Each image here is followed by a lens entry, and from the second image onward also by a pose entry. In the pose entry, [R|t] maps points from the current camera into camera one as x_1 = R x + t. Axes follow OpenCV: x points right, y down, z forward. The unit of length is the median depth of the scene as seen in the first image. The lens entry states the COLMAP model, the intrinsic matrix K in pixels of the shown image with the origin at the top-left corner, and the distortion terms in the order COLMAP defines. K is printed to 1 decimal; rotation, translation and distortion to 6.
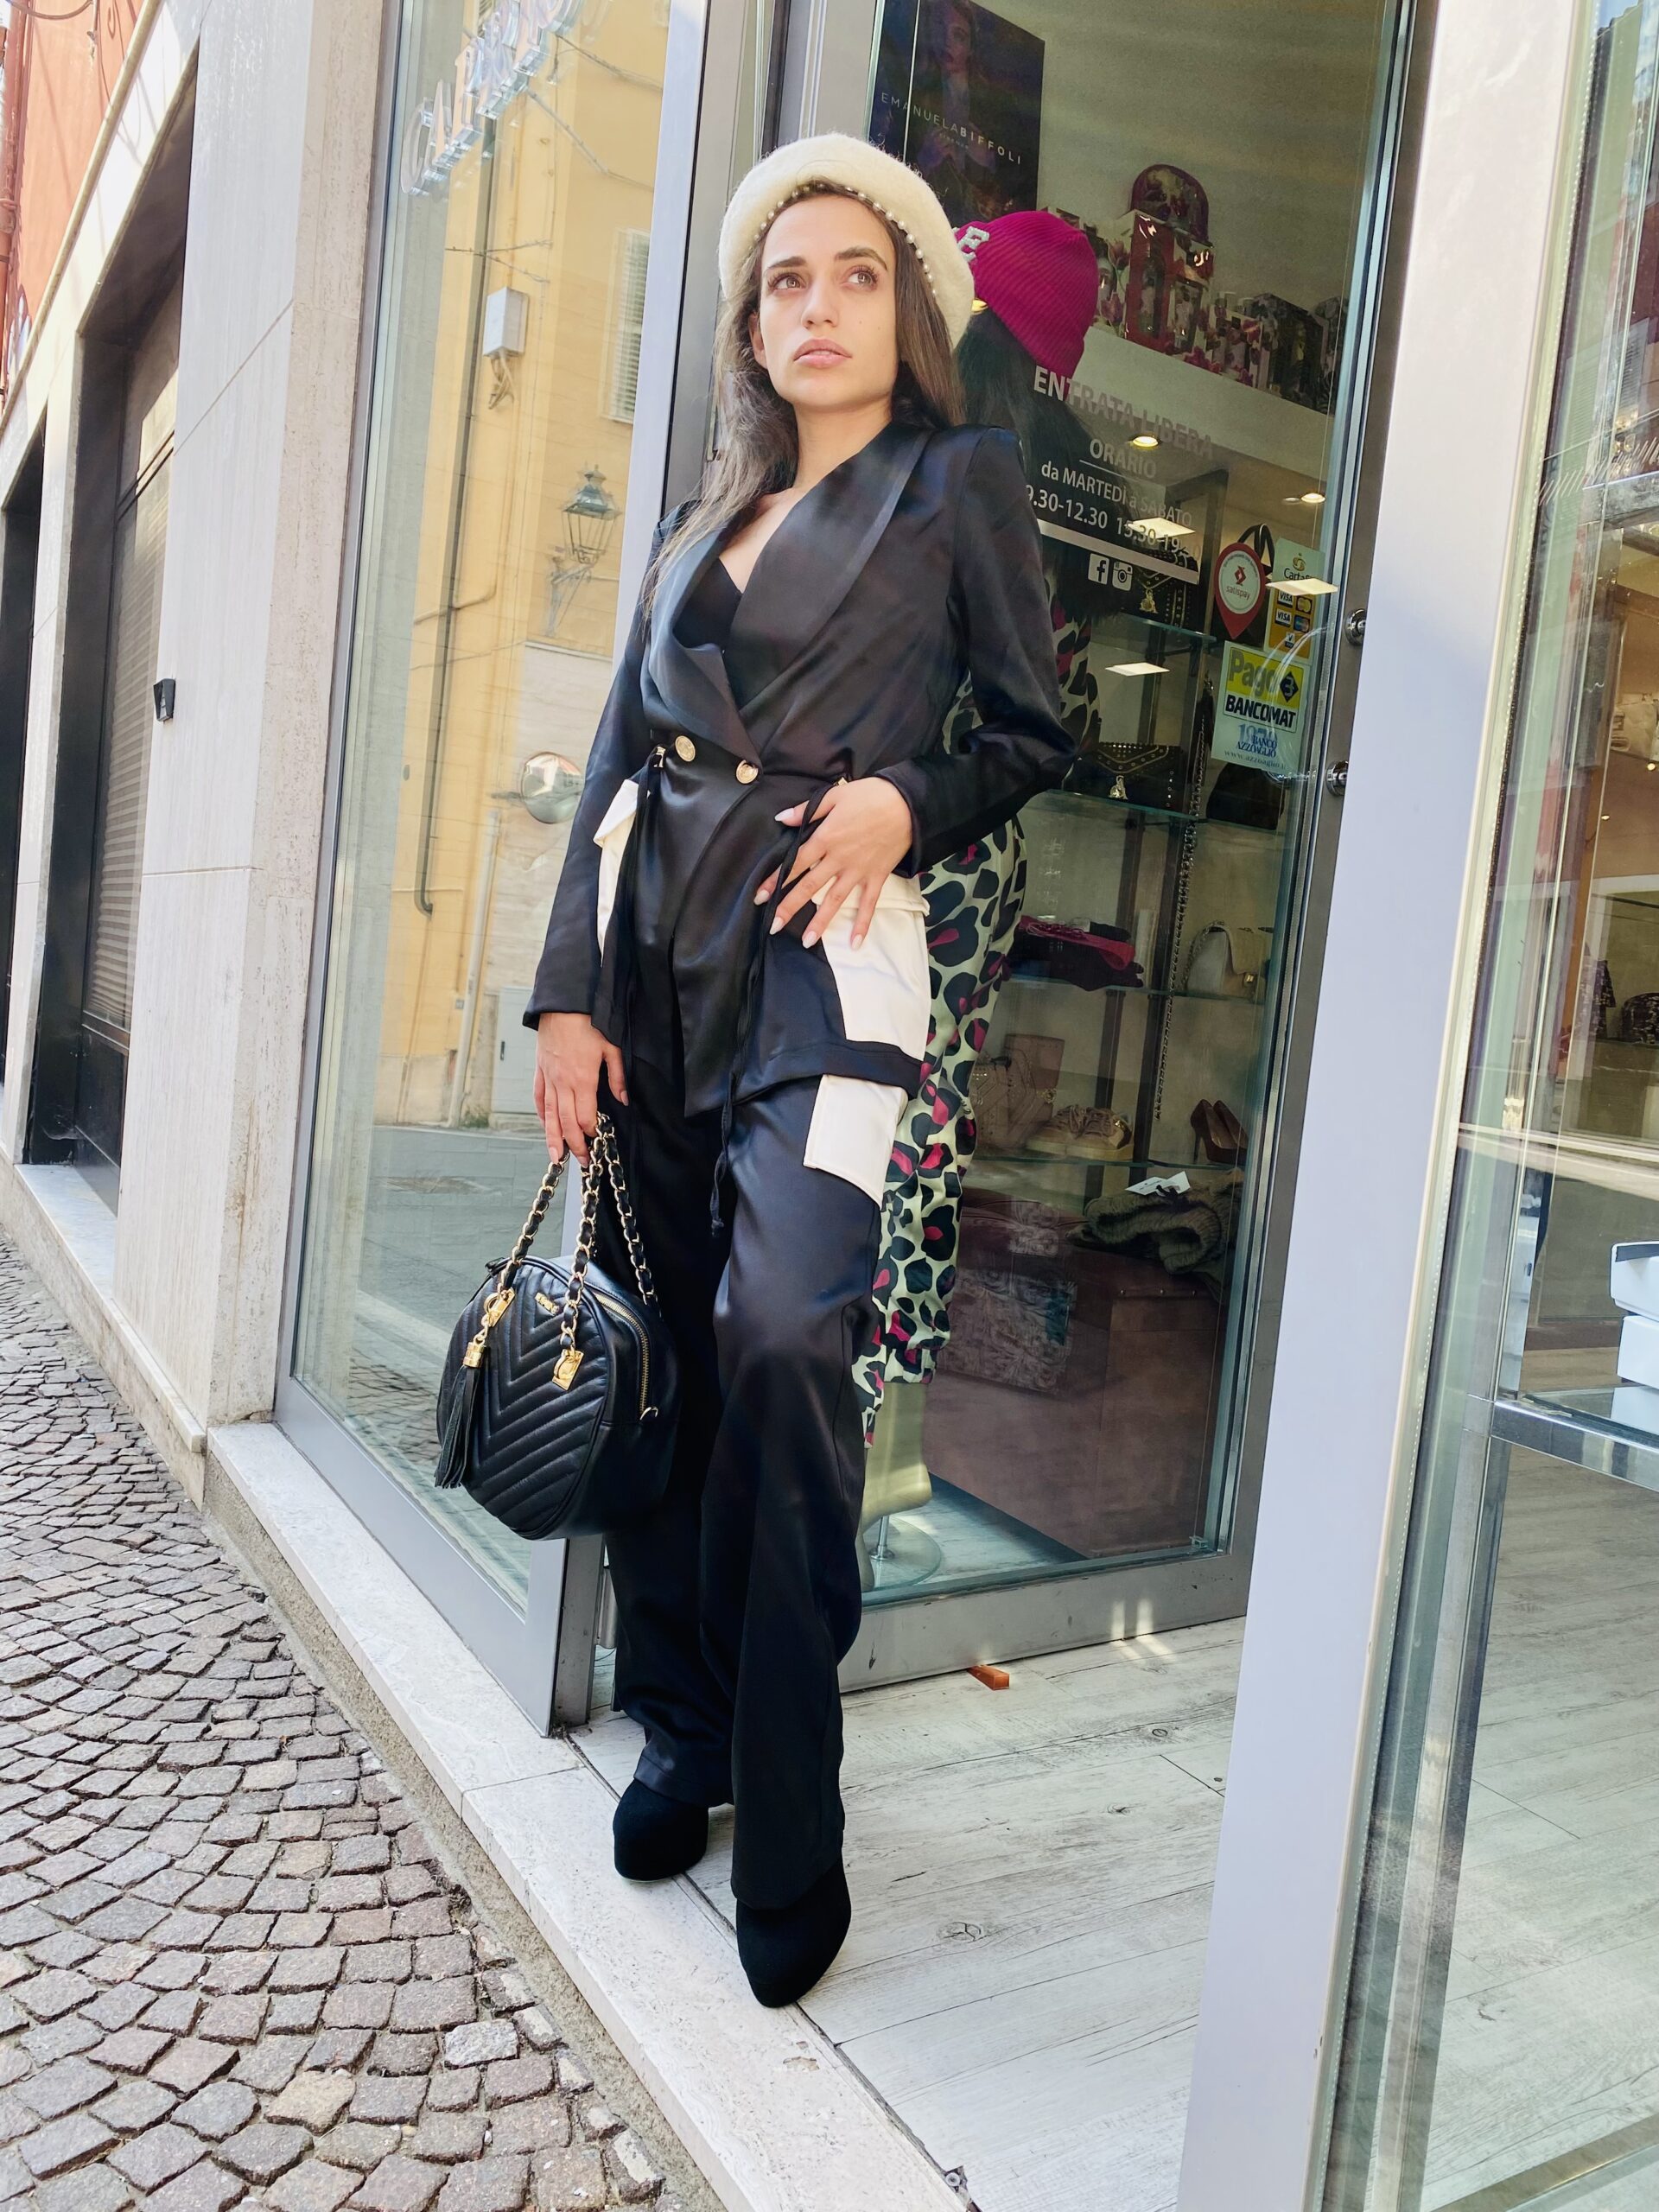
lens RADIAL K [[1675.0, 0, 842.8], [0, 1675.0, 1103.0], [0, 0, 1]] dist [0.009271, -0.003645]
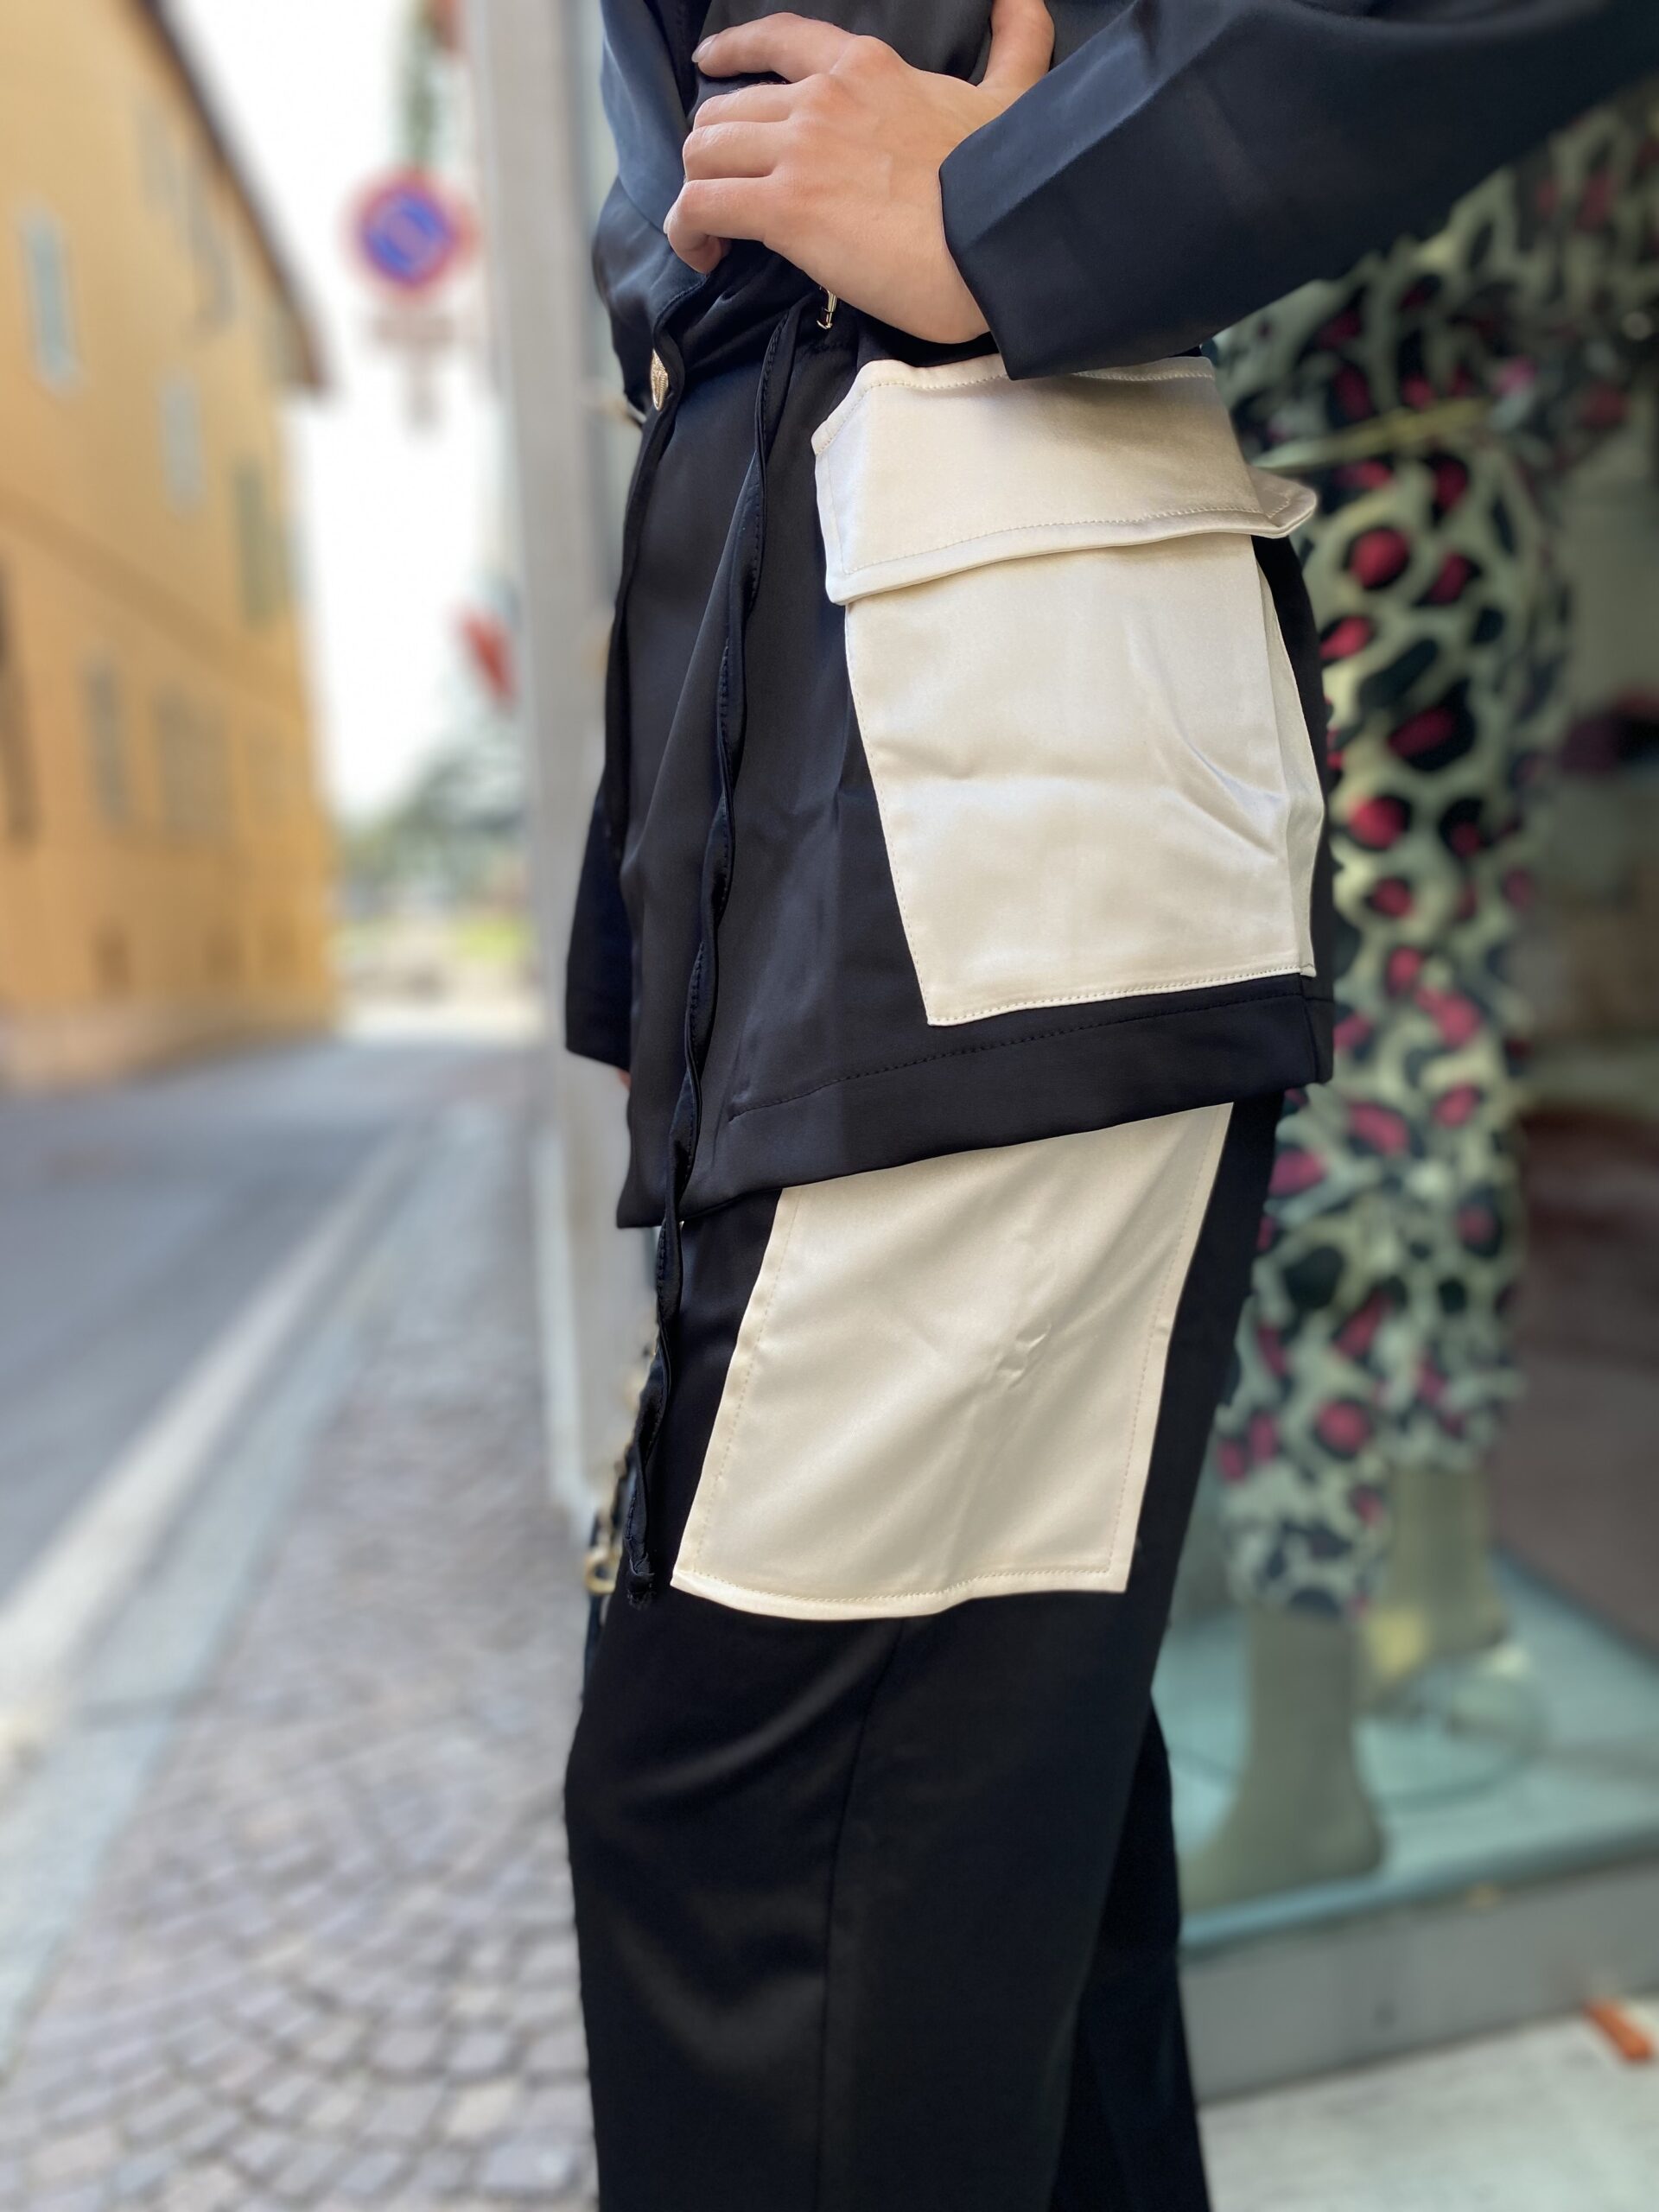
lens RADIAL K [[1677.5, 0, 829.5], [0, 1677.5, 1106.0], [0, 0, 1]] dist [0.008499, -0.002188]
pose [[0.921761, -0.092114, -0.376659, 0.079535], [0.119821, 0.991497, 0.050751, -0.026023], [0.368781, -0.091912, 0.924961, 0.381652]]
